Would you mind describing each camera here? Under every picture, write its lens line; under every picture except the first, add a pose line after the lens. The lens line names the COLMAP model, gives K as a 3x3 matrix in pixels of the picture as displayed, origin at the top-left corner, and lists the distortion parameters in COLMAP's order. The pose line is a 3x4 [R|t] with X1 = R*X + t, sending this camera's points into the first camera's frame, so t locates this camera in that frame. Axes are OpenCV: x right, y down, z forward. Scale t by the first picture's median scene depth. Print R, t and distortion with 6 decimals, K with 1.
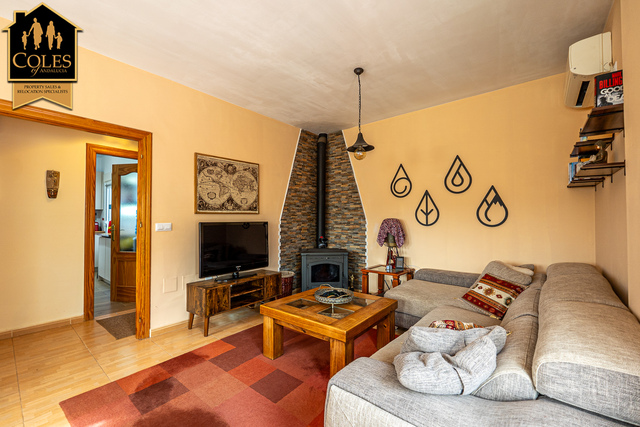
lens RADIAL K [[271.6, 0, 319.2], [0, 271.6, 215.5], [0, 0, 1]] dist [-0.001997, -0.000135]
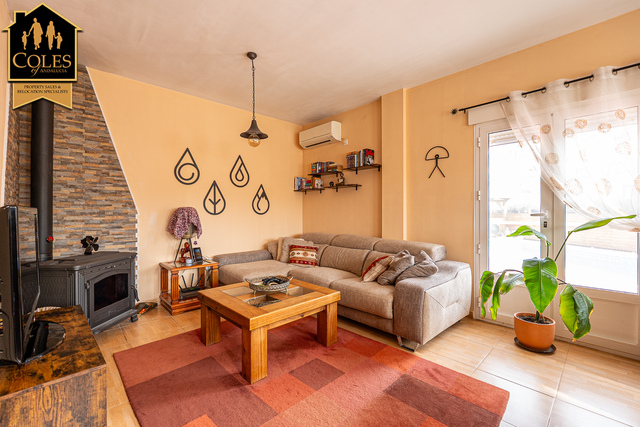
lens RADIAL K [[271.6, 0, 317.6], [0, 271.6, 215.5], [0, 0, 1]] dist [-0.001997, -0.000135]
pose [[0.126954, -0.005630, 0.991893, -0.560152], [-0.009743, 0.999929, 0.006922, 0.028210], [-0.991861, -0.010543, 0.126891, 0.447258]]
